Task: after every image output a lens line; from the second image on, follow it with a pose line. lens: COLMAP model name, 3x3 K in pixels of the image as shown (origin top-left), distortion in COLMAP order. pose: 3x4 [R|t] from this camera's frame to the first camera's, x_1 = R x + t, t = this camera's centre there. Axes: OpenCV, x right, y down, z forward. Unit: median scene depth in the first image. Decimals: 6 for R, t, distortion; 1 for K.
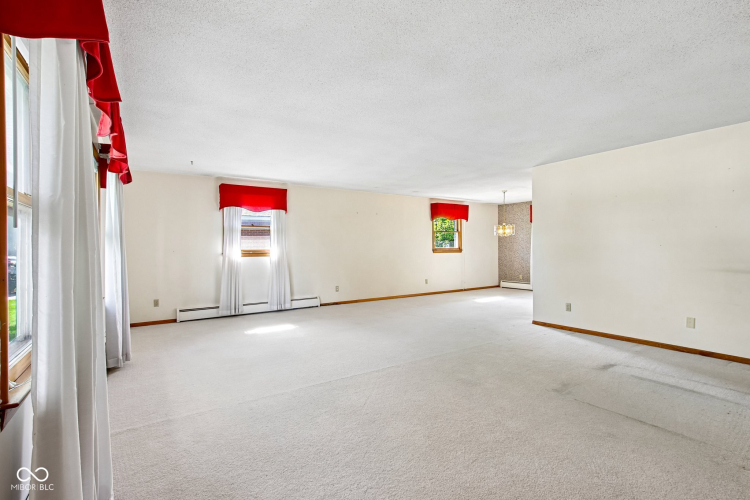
lens RADIAL K [[349.8, 0, 376.6], [0, 349.8, 247.9], [0, 0, 1]] dist [-0.016800, 0.000205]
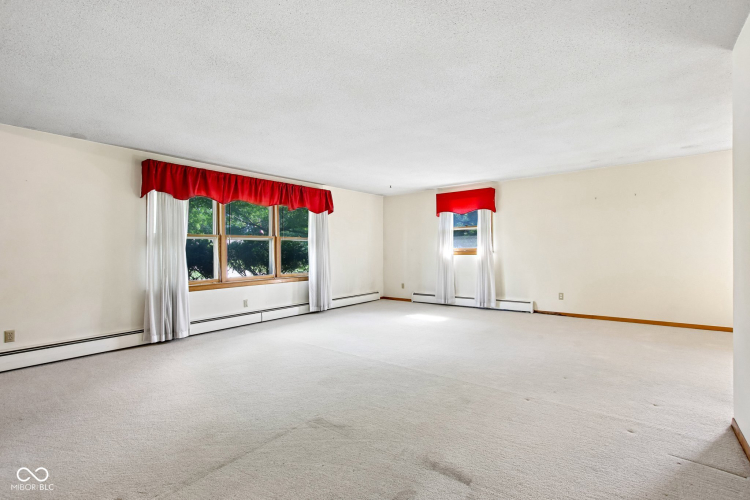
lens RADIAL K [[349.8, 0, 376.6], [0, 349.8, 247.9], [0, 0, 1]] dist [-0.016800, 0.000205]
pose [[0.330427, 0.003529, -0.943825, 0.622052], [0.007883, 0.999948, 0.006499, -0.006716], [0.943798, -0.009587, 0.330382, 0.389216]]
